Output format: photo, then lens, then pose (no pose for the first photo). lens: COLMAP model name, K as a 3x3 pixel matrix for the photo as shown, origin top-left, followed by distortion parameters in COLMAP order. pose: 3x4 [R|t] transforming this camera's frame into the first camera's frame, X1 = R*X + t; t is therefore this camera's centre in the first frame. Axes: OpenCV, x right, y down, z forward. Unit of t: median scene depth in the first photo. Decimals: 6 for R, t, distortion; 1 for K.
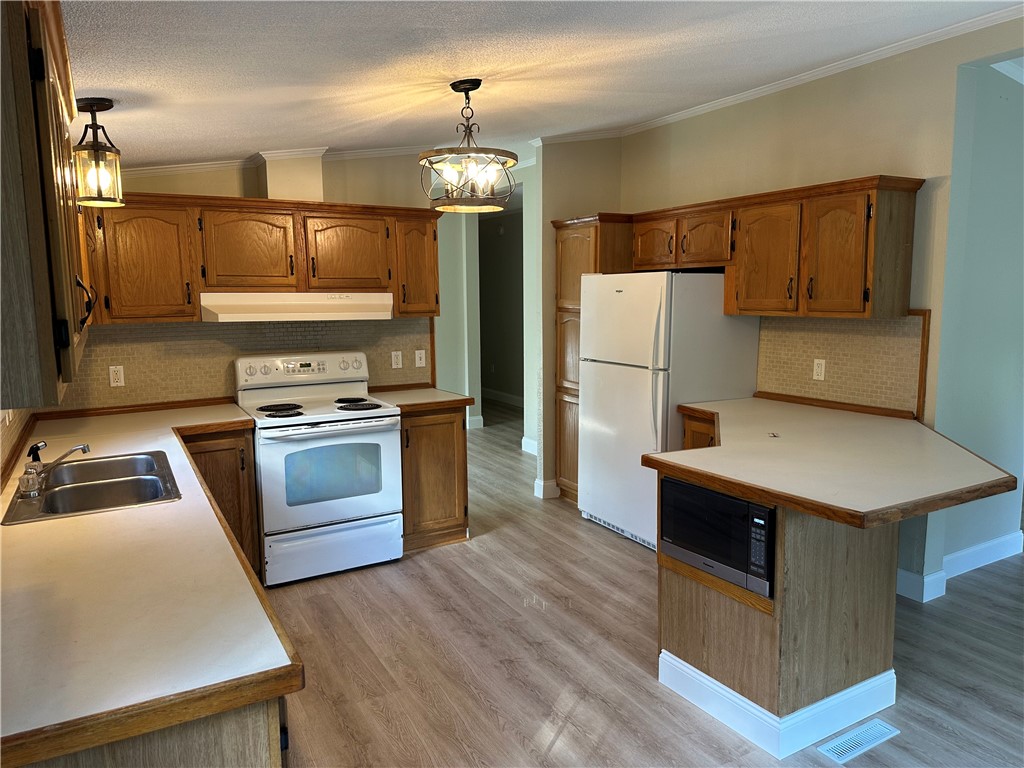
lens RADIAL K [[711.9, 0, 512.0], [0, 711.9, 384.0], [0, 0, 1]] dist [0.007167, -0.000426]
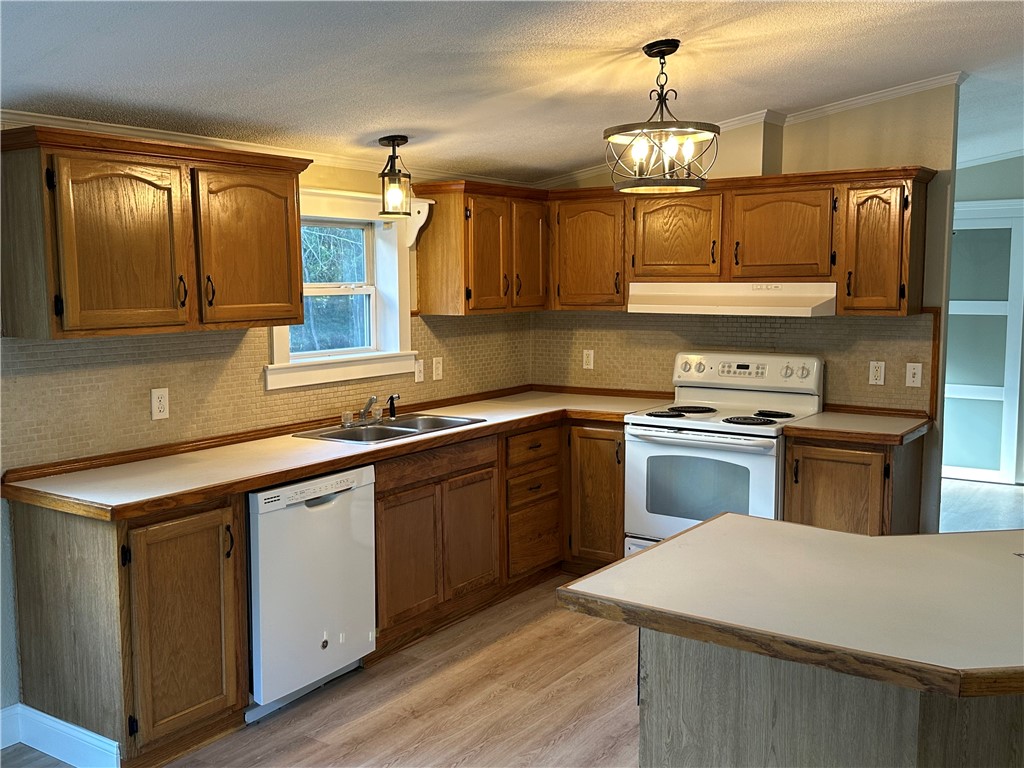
lens RADIAL K [[1005.4, 0, 512.0], [0, 1005.4, 384.0], [0, 0, 1]] dist [0.109928, -0.006071]
pose [[0.430041, 0.101843, -0.897047, 0.727678], [-0.115020, 0.991701, 0.057449, -0.046638], [0.895452, 0.078472, 0.438186, 0.235178]]
